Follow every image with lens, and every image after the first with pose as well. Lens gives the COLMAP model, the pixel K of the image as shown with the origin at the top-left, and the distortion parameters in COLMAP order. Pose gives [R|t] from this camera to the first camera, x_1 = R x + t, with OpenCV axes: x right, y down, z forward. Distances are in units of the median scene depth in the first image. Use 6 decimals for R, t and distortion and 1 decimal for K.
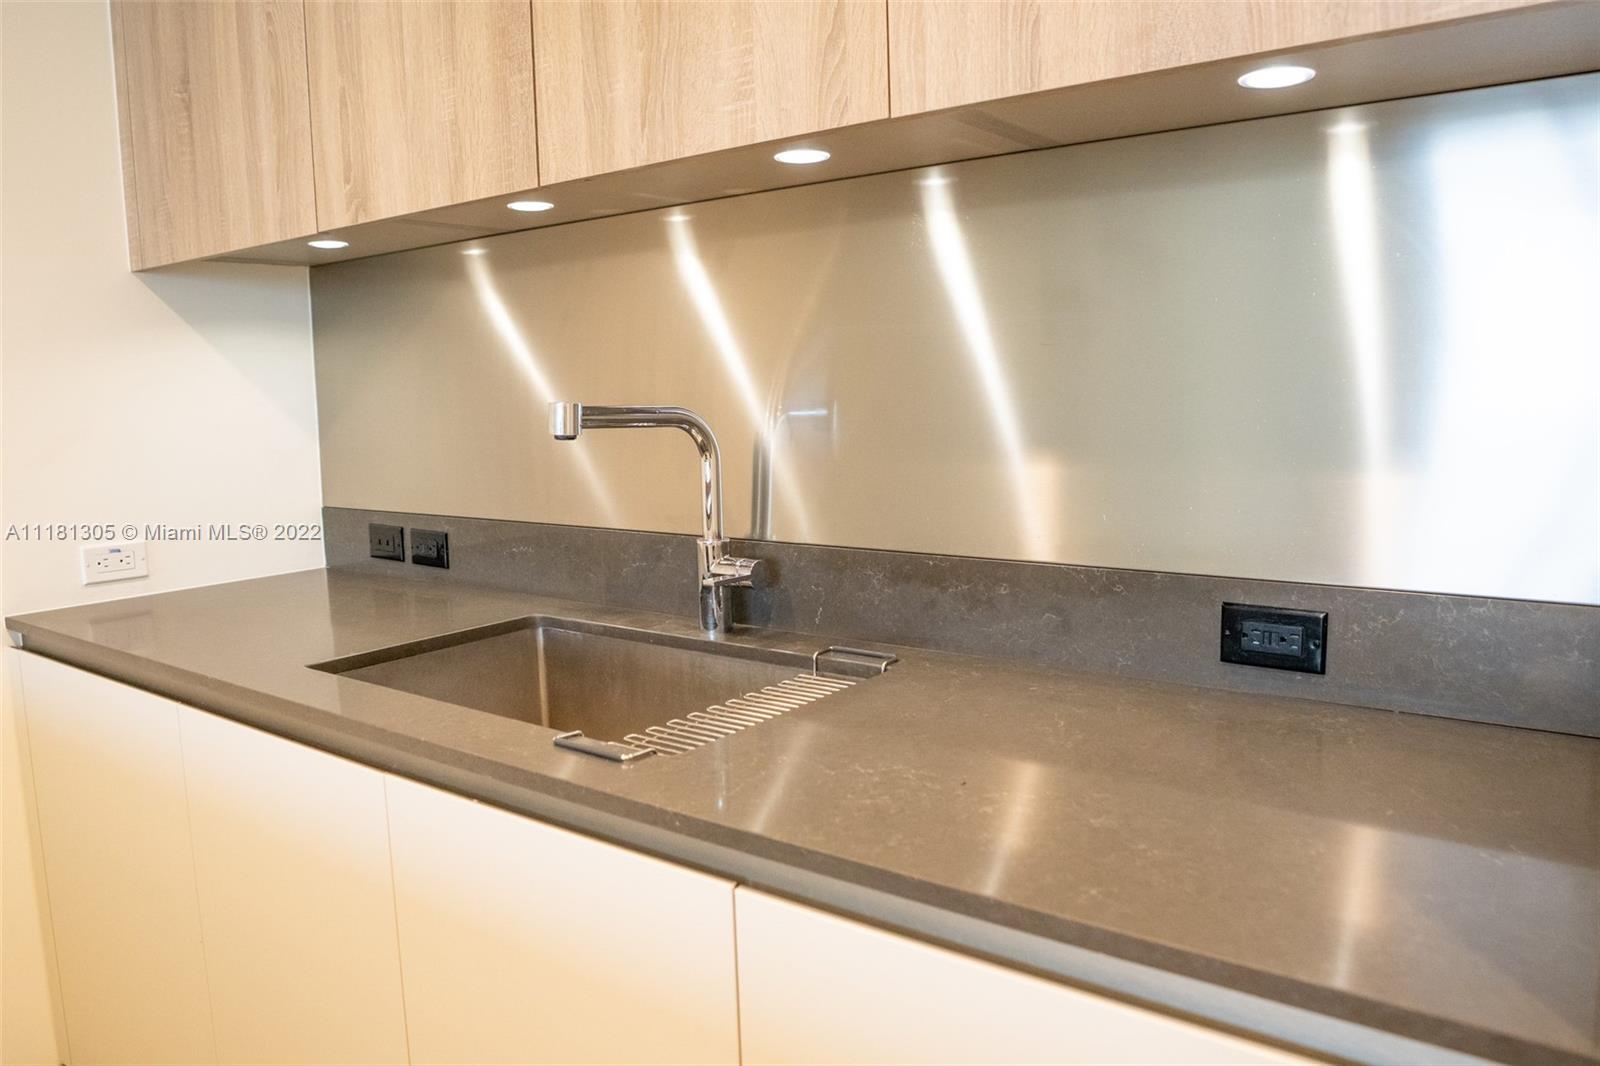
lens RADIAL K [[1132.0, 0, 800.0], [0, 1132.0, 533.0], [0, 0, 1]] dist [-0.088422, 0.046328]
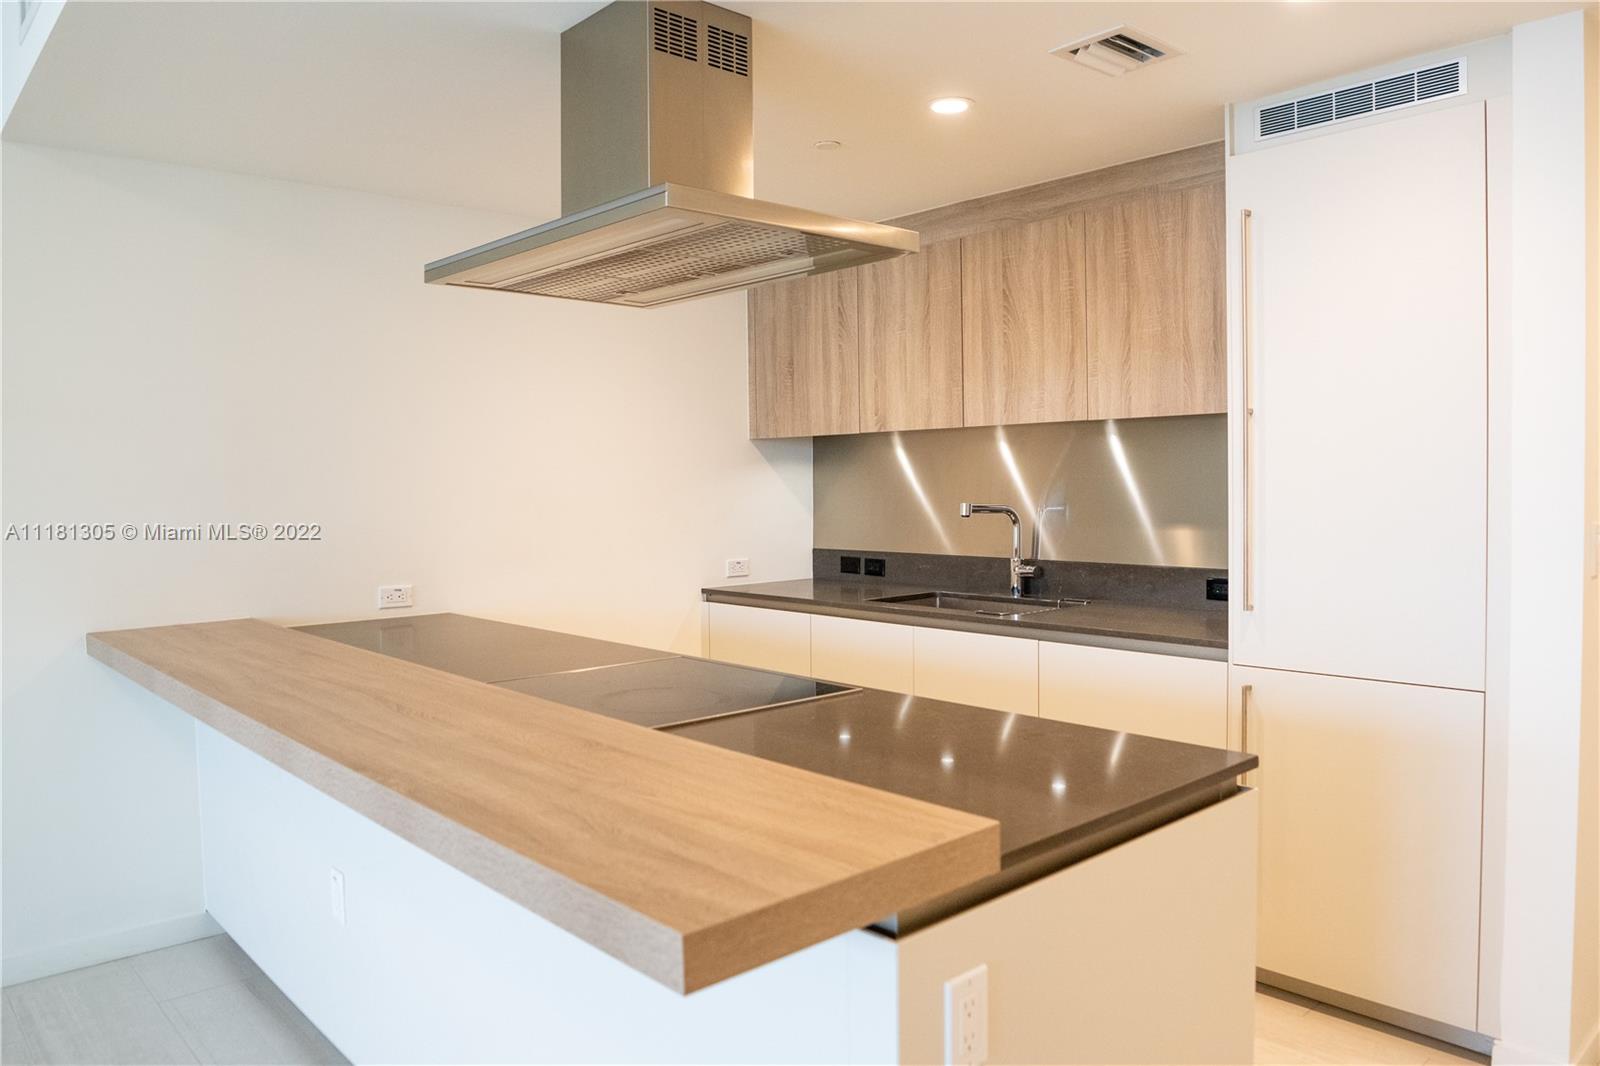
lens RADIAL K [[1132.0, 0, 800.0], [0, 1132.0, 533.0], [0, 0, 1]] dist [-0.088422, 0.046328]
pose [[0.980831, 0.020567, -0.193770, -0.062575], [-0.035626, 0.996580, -0.074557, 0.144095], [0.191574, 0.080032, 0.978210, -1.447624]]
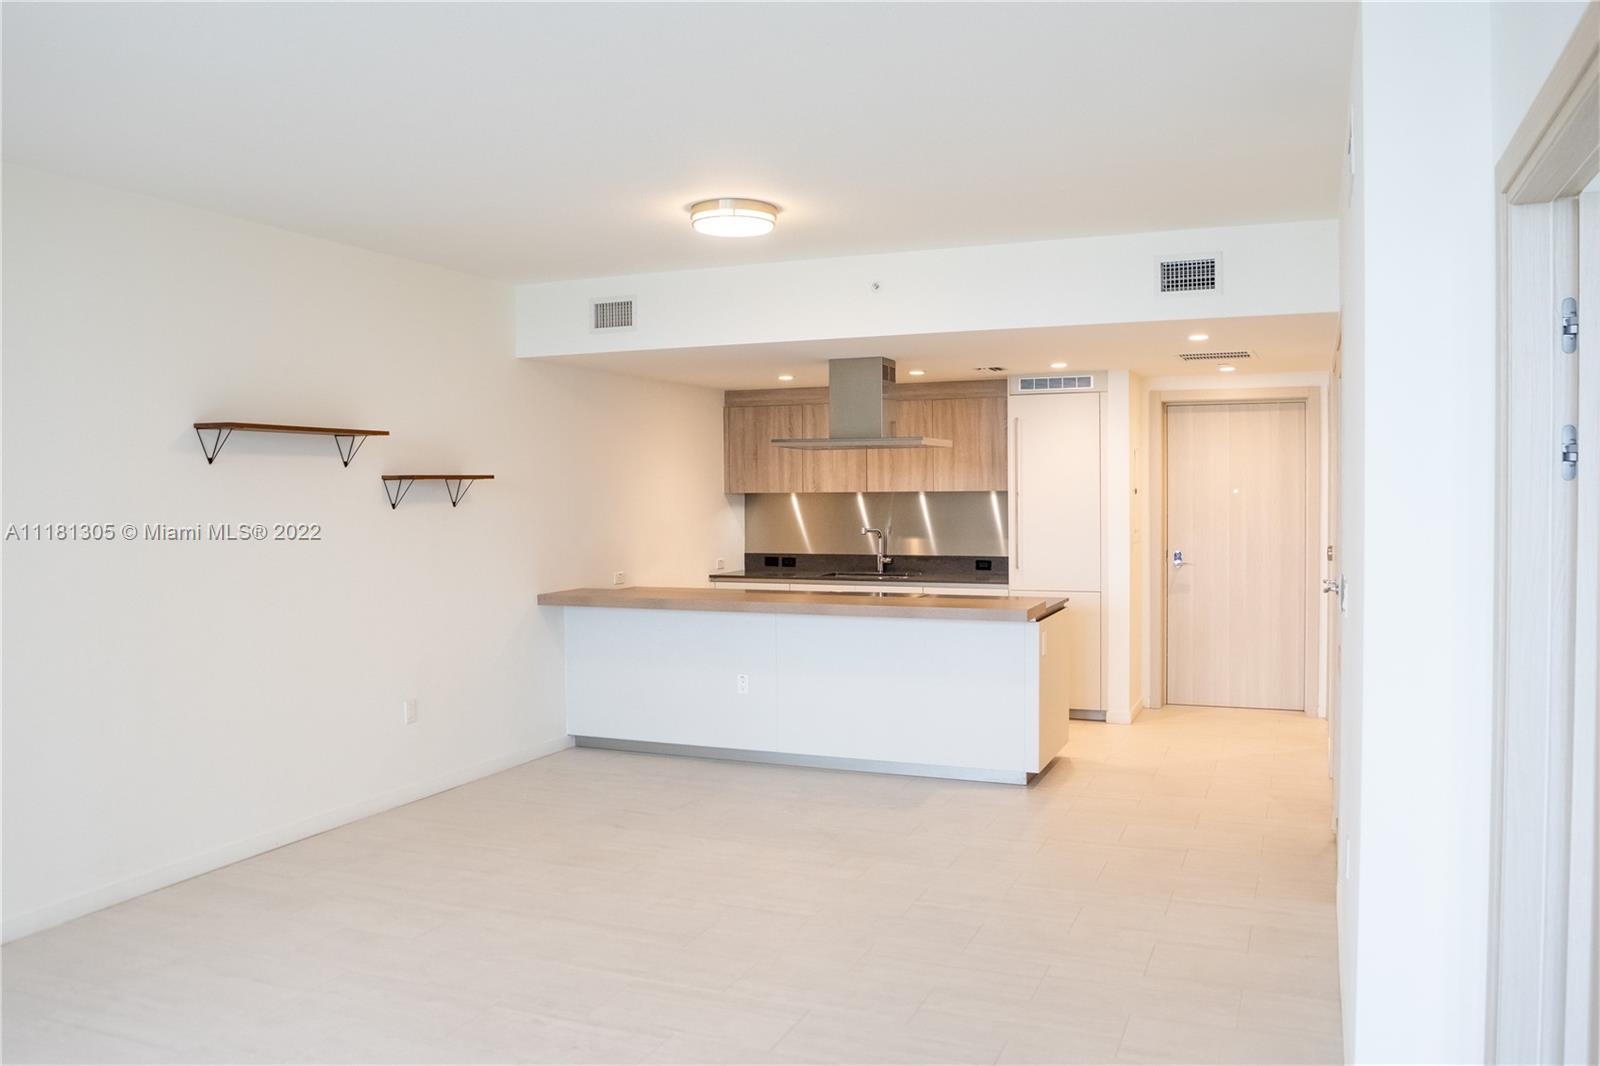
lens RADIAL K [[1238.6, 0, 800.0], [0, 1238.6, 533.0], [0, 0, 1]] dist [-0.104037, 0.000260]
pose [[0.970618, 0.007925, 0.240496, -1.692585], [0.015422, 0.995354, -0.095038, 0.414227], [-0.240132, 0.095954, 0.965986, -4.121755]]
